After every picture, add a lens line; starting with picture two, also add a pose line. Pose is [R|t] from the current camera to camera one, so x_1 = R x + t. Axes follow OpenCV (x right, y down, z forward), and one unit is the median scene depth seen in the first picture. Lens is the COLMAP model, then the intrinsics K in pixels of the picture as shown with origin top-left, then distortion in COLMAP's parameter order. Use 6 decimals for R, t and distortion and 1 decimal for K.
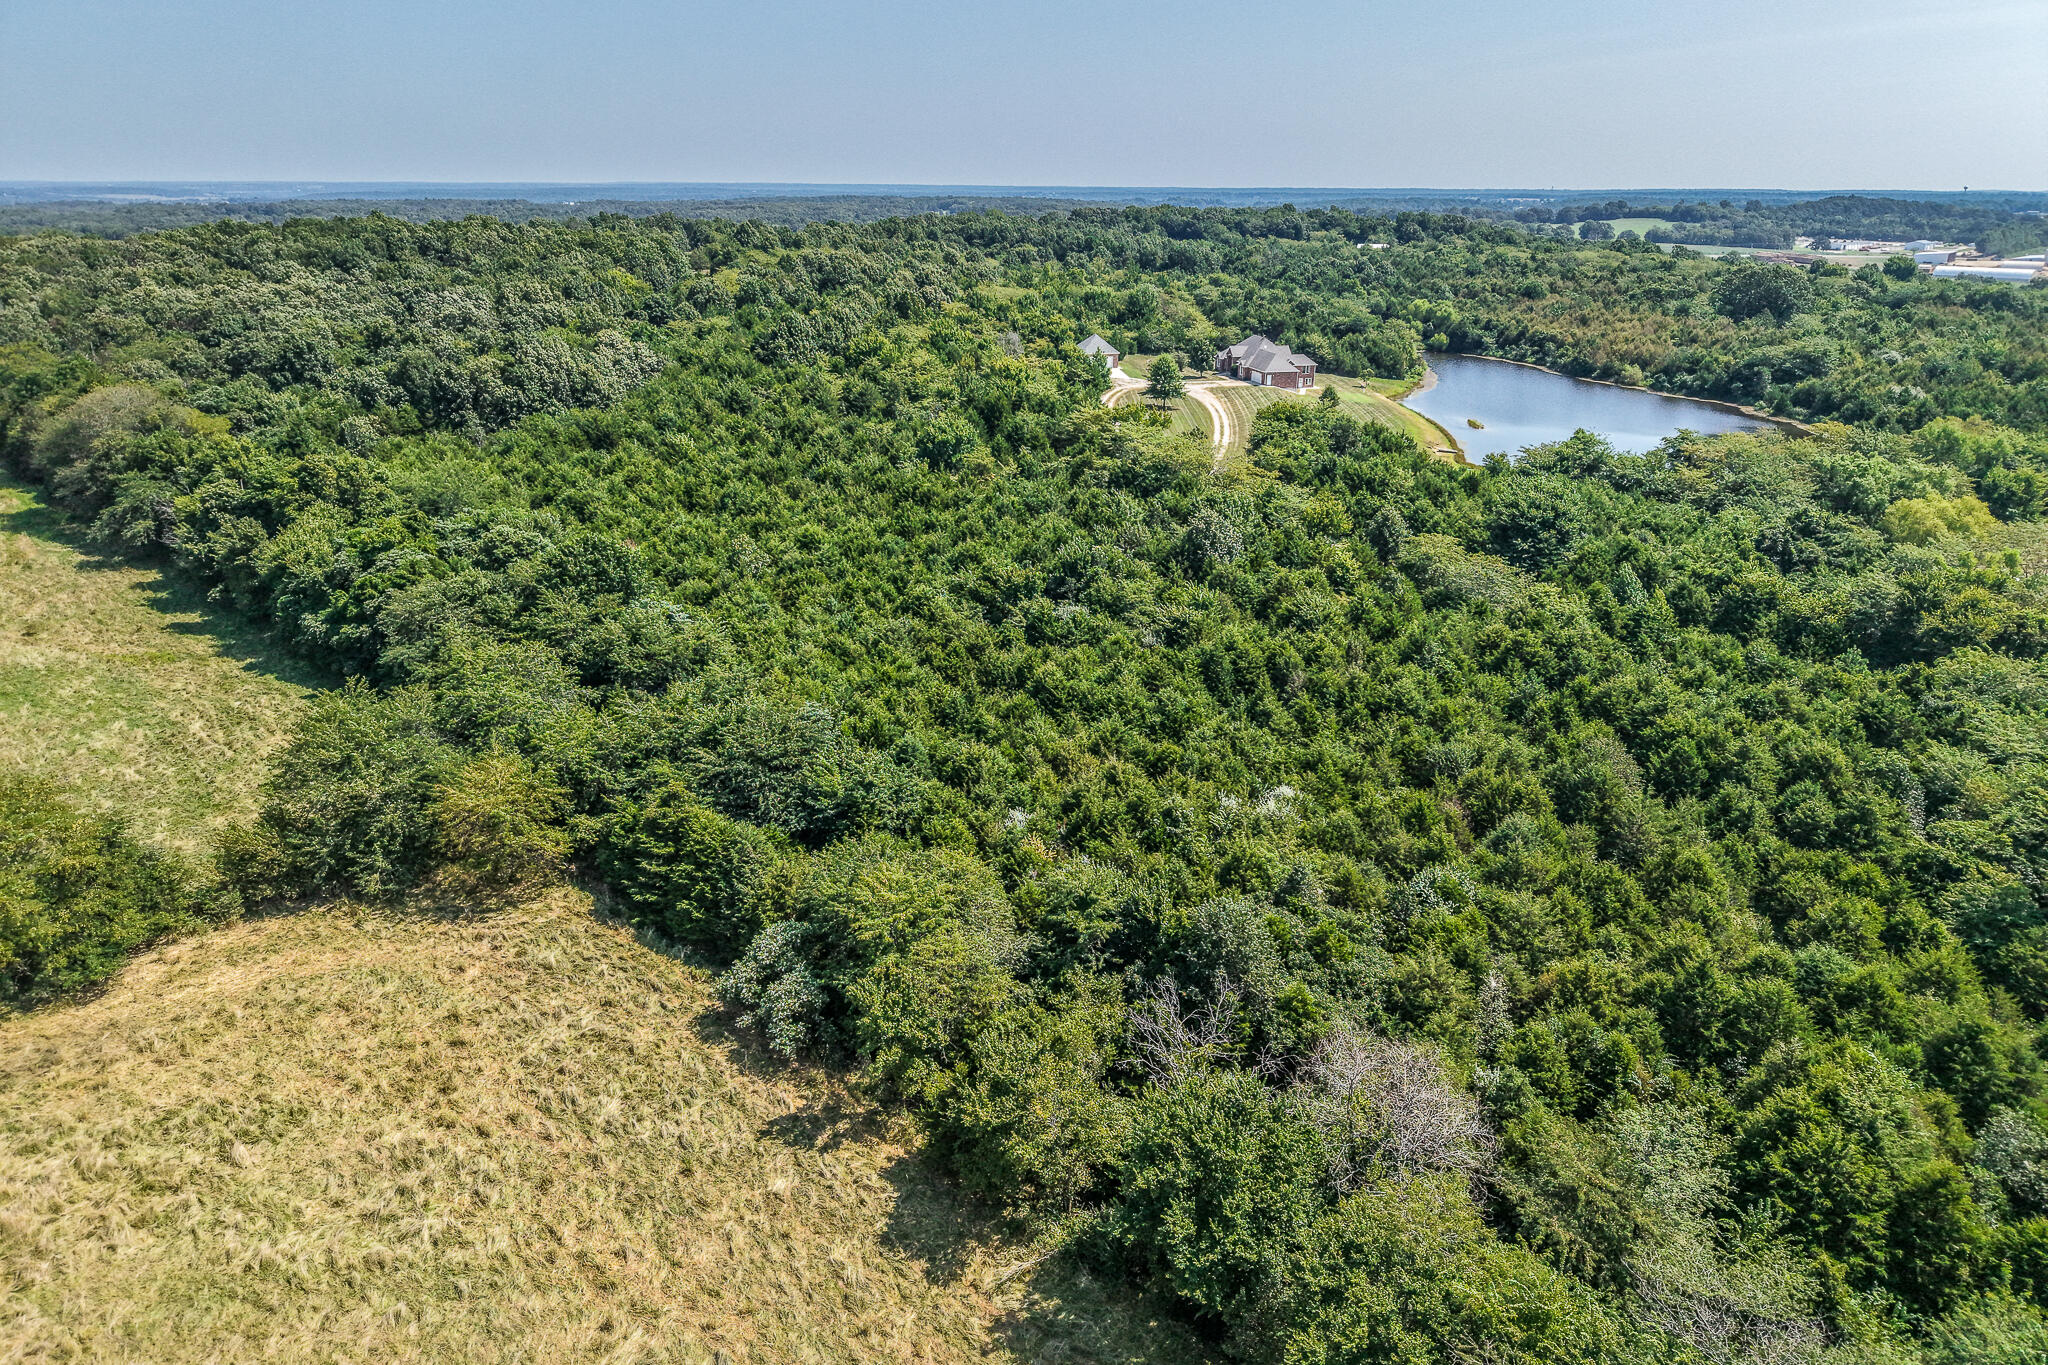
lens RADIAL K [[1375.6, 0, 1033.9], [0, 1375.6, 649.0], [0, 0, 1]] dist [0.007516, -0.004045]
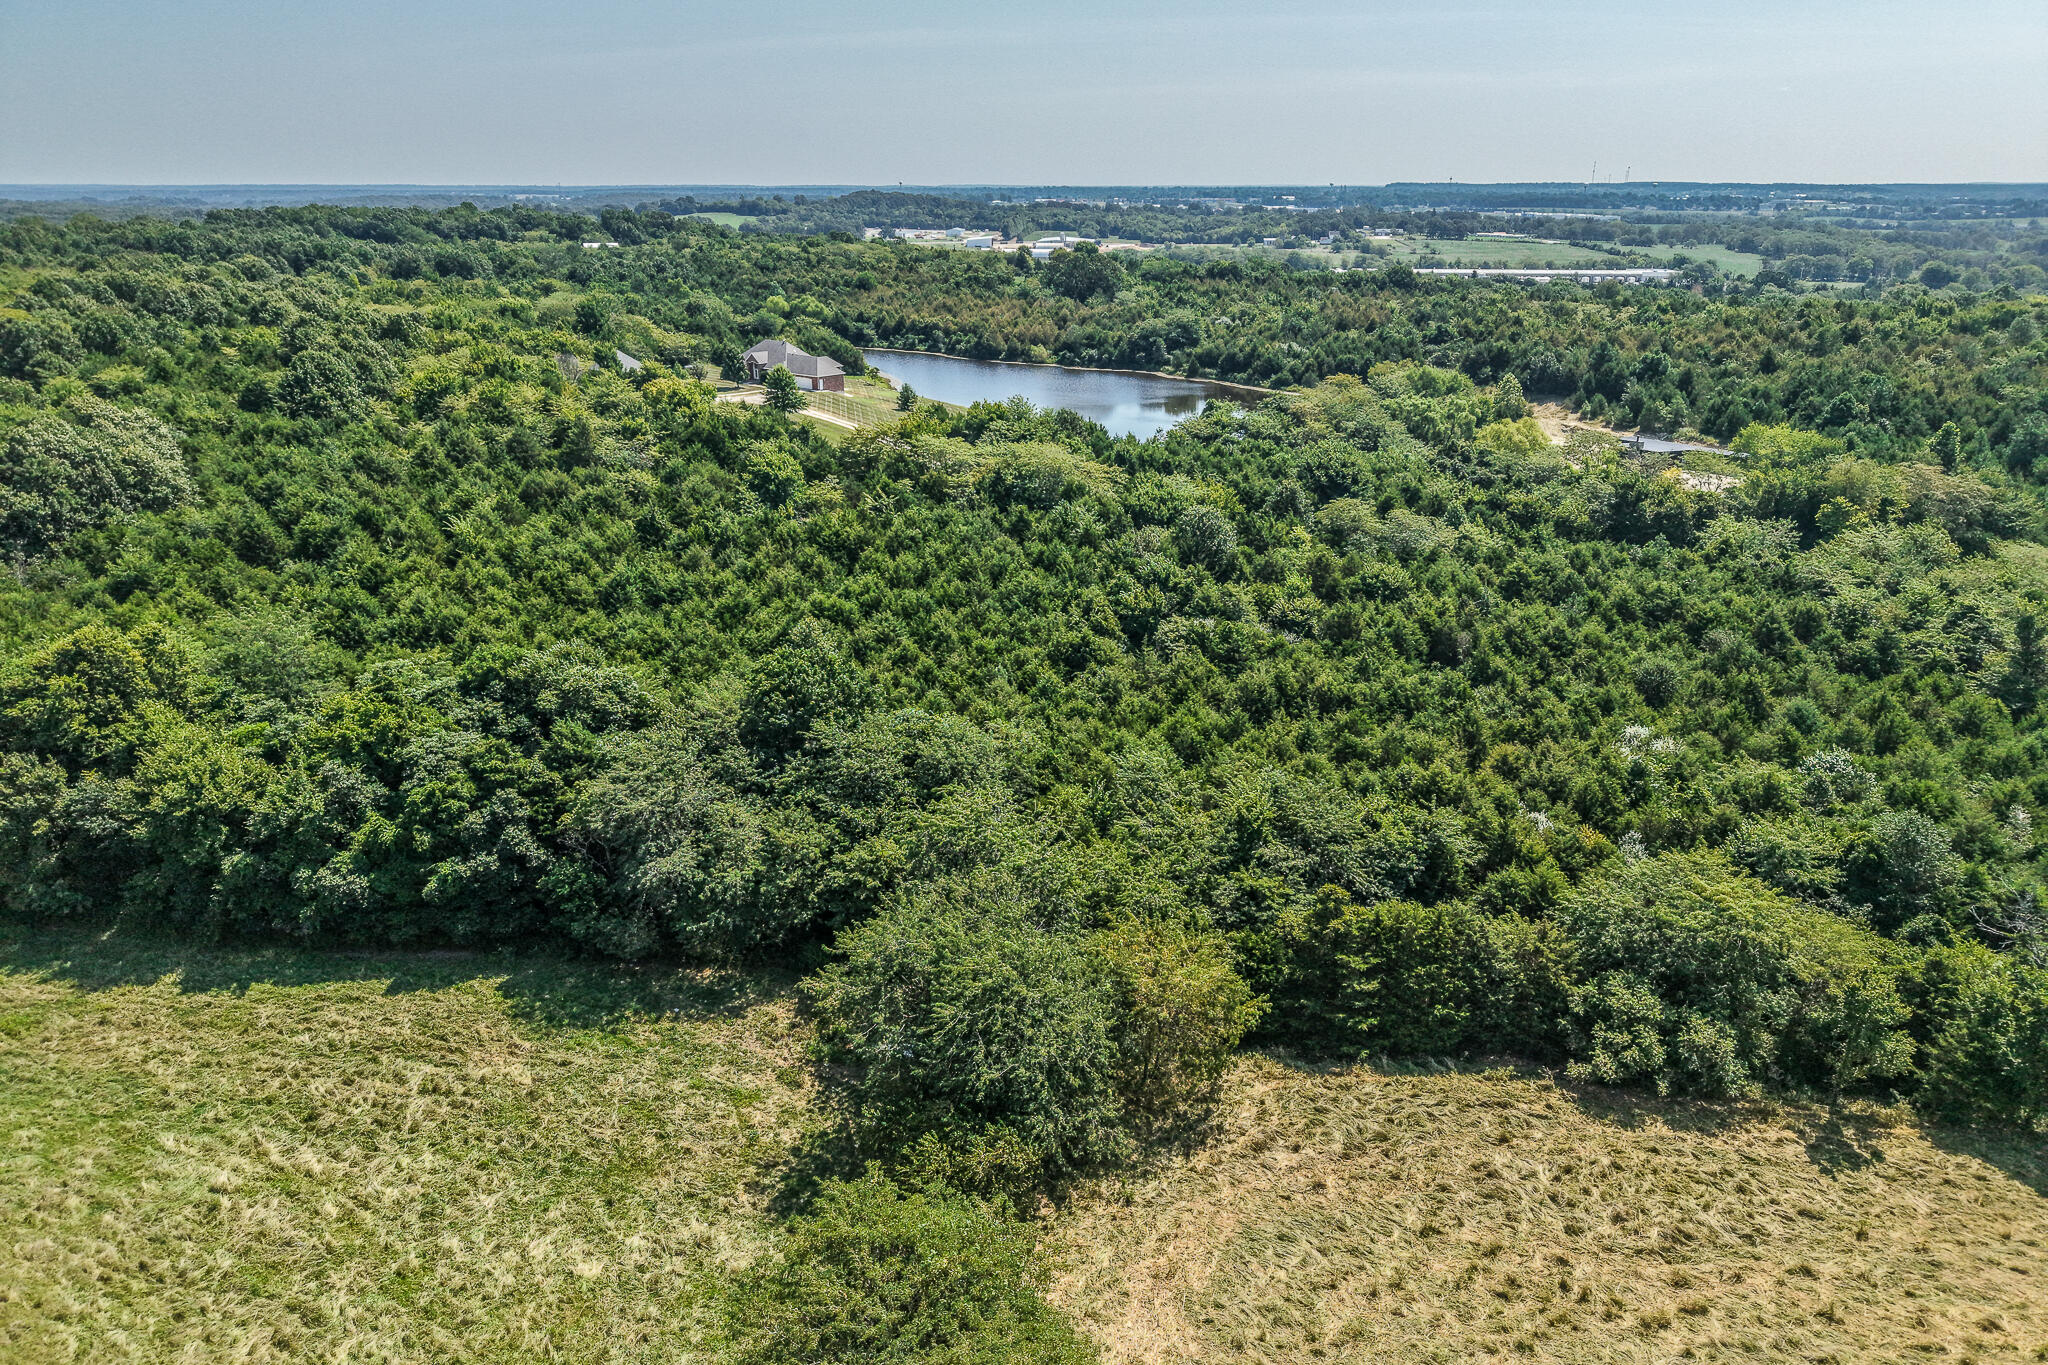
lens RADIAL K [[1359.9, 0, 1024.0], [0, 1359.9, 682.5], [0, 0, 1]] dist [-0.007347, 0.005688]
pose [[0.785503, -0.221257, 0.577954, -0.816396], [0.208653, 0.973908, 0.089256, -0.127383], [-0.582623, 0.050481, 0.811173, 0.408408]]
